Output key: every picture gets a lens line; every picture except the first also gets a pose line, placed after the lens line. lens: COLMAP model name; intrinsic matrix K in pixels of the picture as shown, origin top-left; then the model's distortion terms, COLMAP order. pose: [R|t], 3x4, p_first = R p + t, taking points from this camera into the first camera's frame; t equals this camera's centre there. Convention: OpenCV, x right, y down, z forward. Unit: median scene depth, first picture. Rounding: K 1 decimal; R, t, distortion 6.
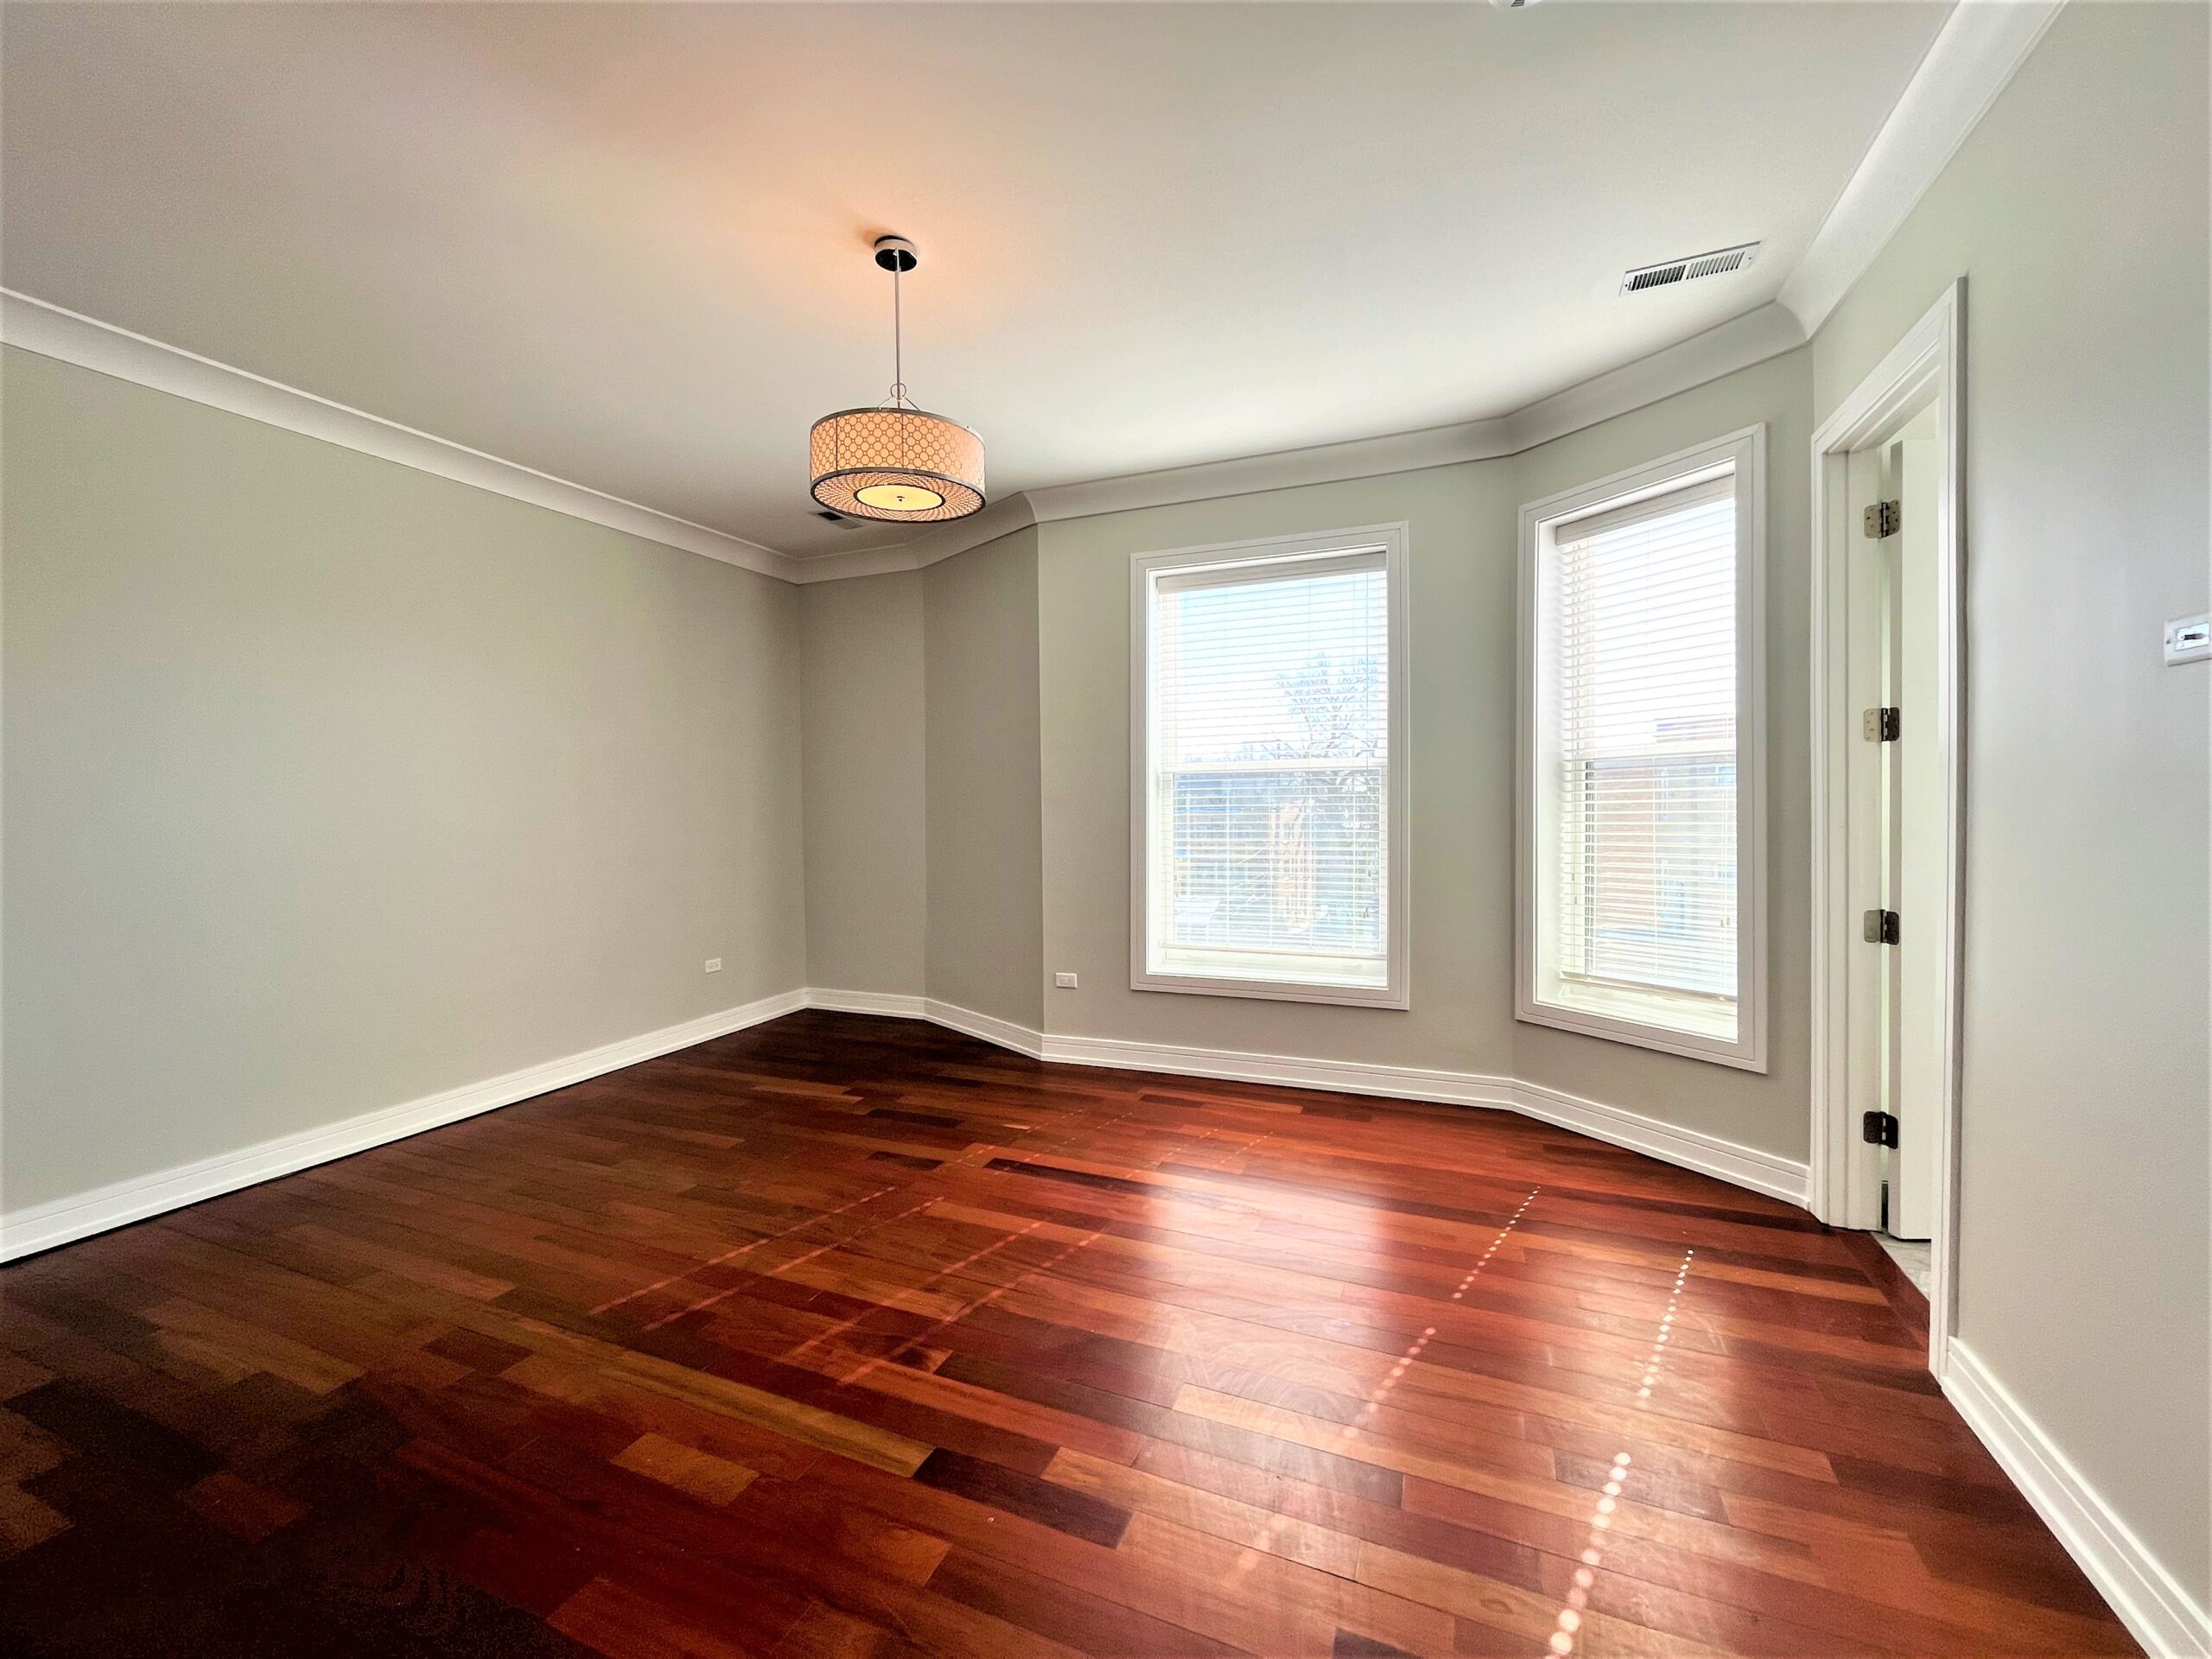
lens RADIAL K [[889.3, 0, 1106.0], [0, 889.3, 829.5], [0, 0, 1]] dist [-0.013012, -0.000026]
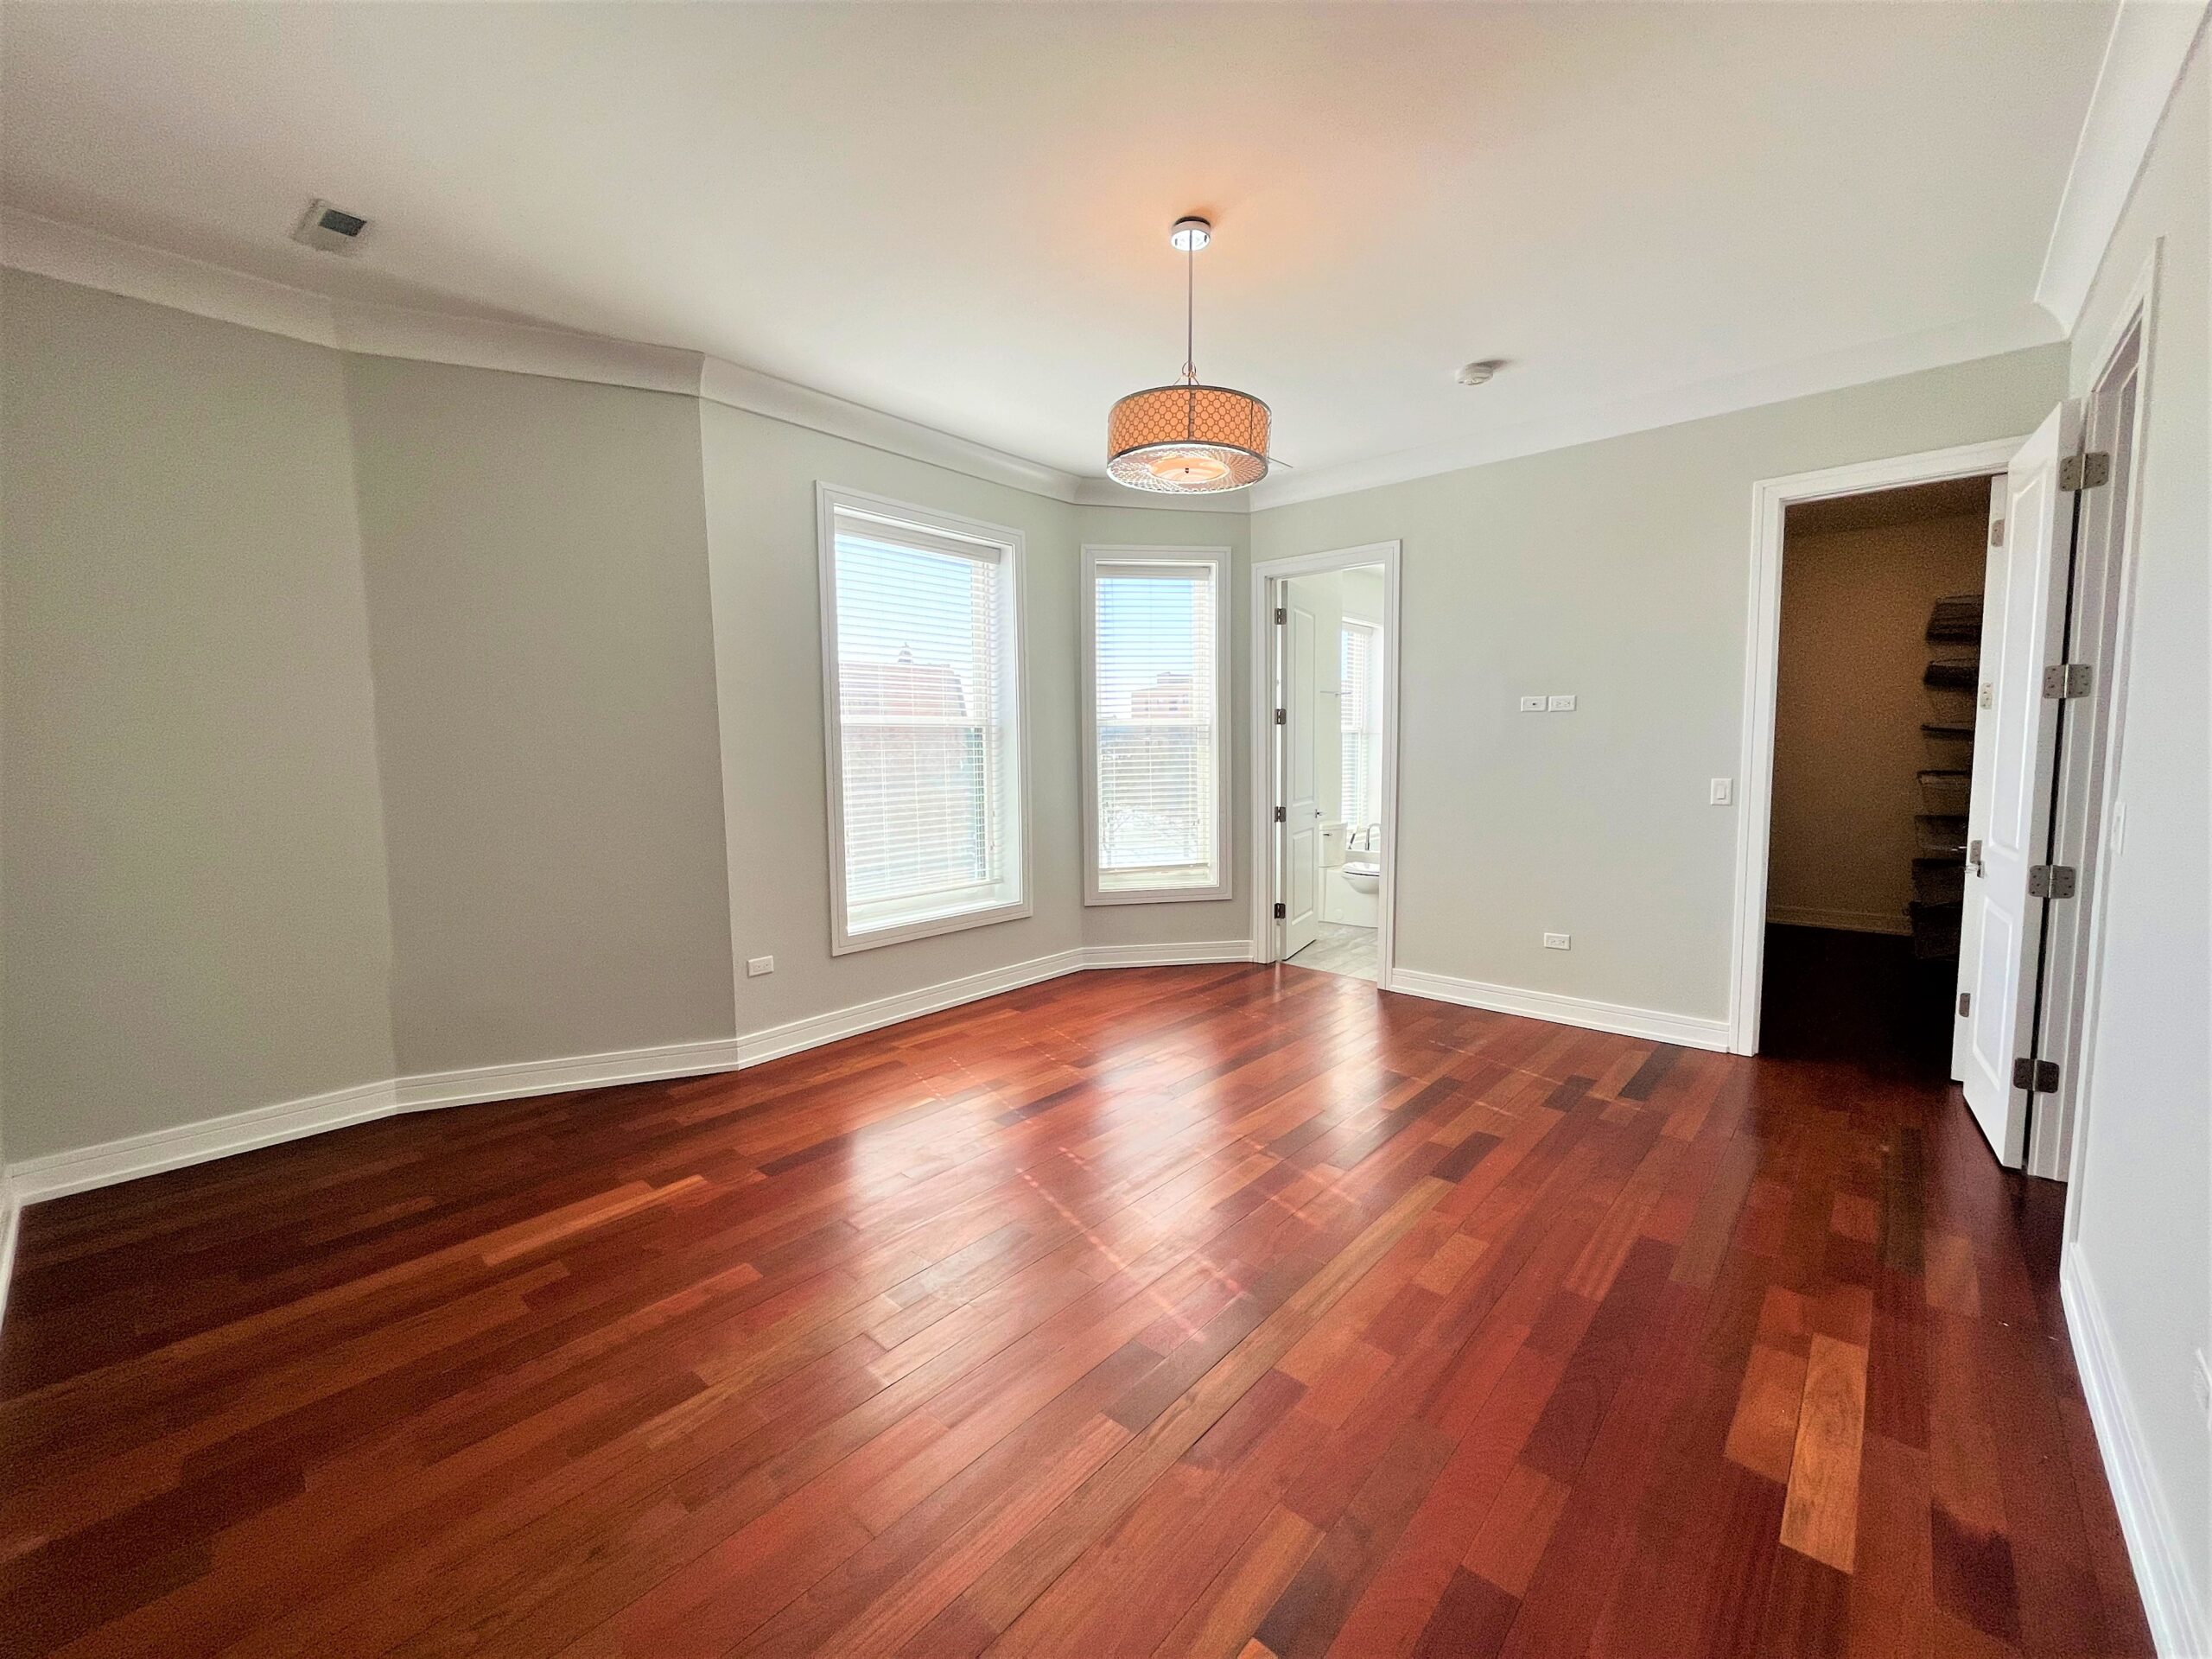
lens RADIAL K [[889.3, 0, 1106.0], [0, 889.3, 829.5], [0, 0, 1]] dist [-0.013012, -0.000026]
pose [[0.322834, -0.079157, 0.943140, -0.864241], [0.030828, 0.996847, 0.073112, -0.013764], [-0.945953, 0.005472, 0.324256, 0.494208]]
